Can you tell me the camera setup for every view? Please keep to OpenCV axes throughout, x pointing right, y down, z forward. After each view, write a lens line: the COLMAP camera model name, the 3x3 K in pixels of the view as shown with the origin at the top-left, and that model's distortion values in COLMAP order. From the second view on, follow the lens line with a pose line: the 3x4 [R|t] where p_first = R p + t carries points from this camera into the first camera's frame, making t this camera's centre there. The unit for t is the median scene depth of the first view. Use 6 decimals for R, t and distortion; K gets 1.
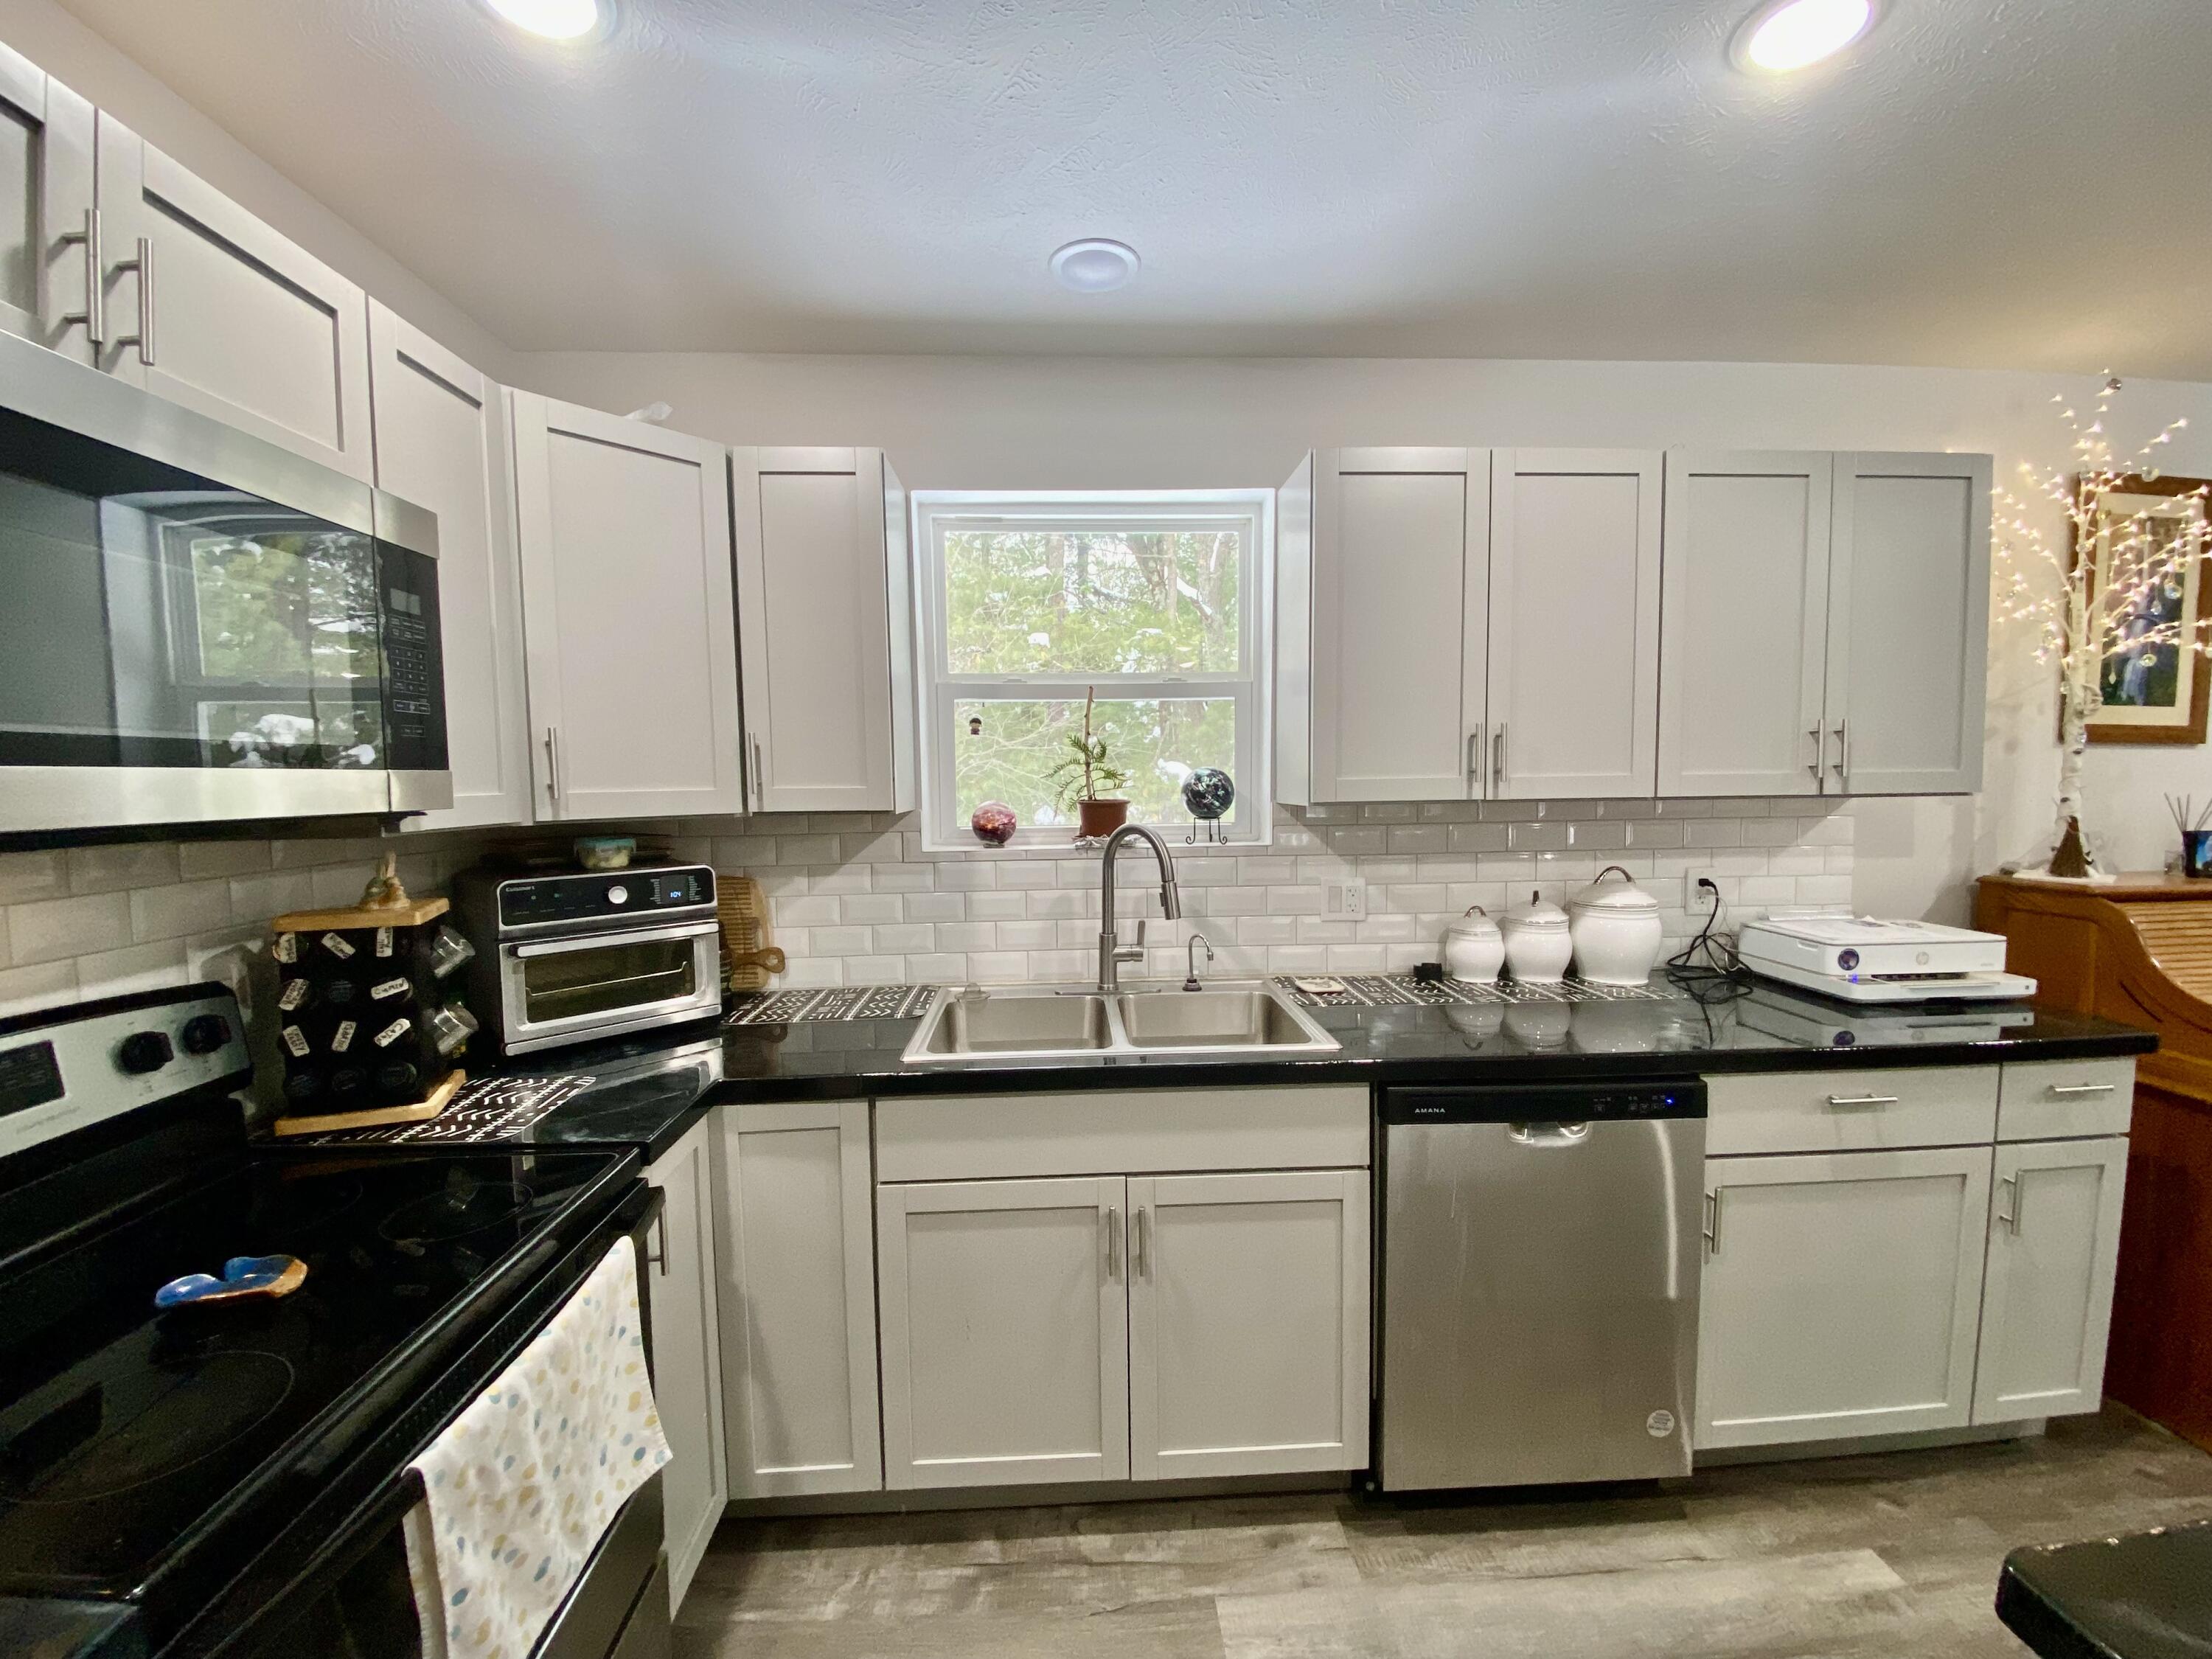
lens RADIAL K [[889.8, 0, 1096.0], [0, 889.8, 826.7], [0, 0, 1]] dist [0.036984, -0.028481]
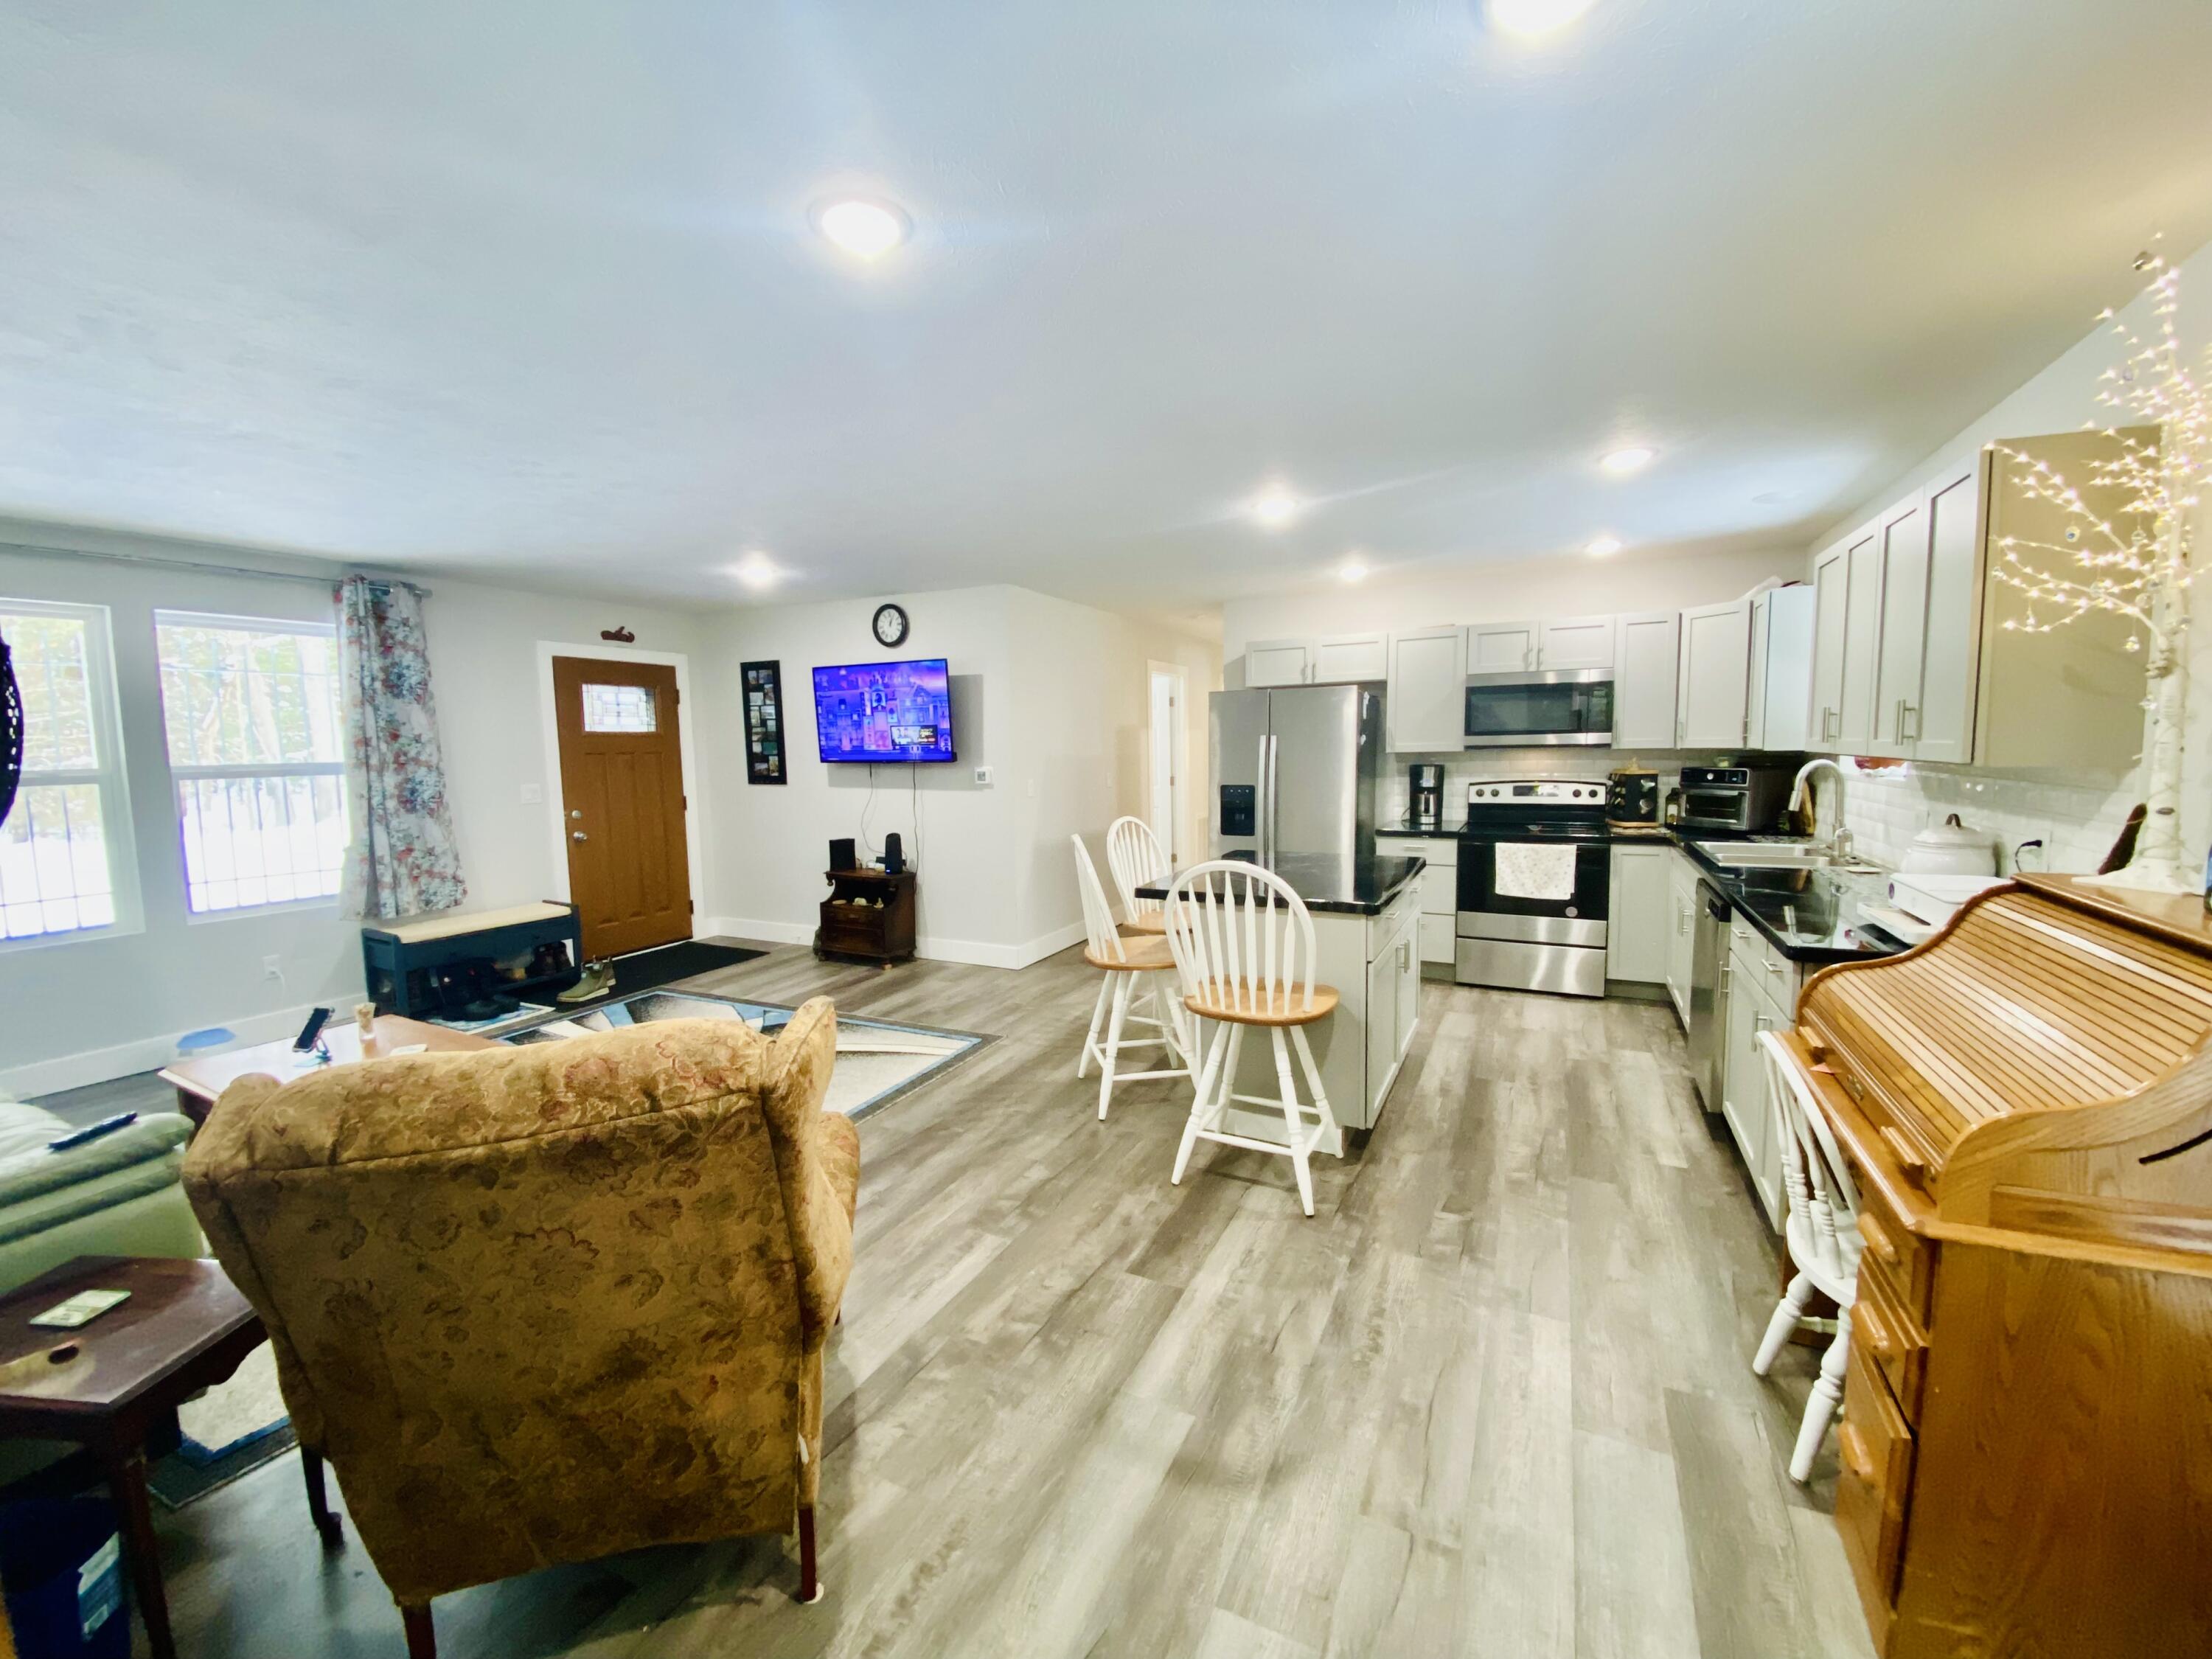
lens RADIAL K [[889.8, 0, 1096.0], [0, 889.8, 826.7], [0, 0, 1]] dist [0.036984, -0.028481]
pose [[-0.496198, 0.106959, -0.861596, 2.829902], [-0.021165, 0.990597, 0.135162, -0.104399], [0.867951, 0.085302, -0.489269, 0.737735]]
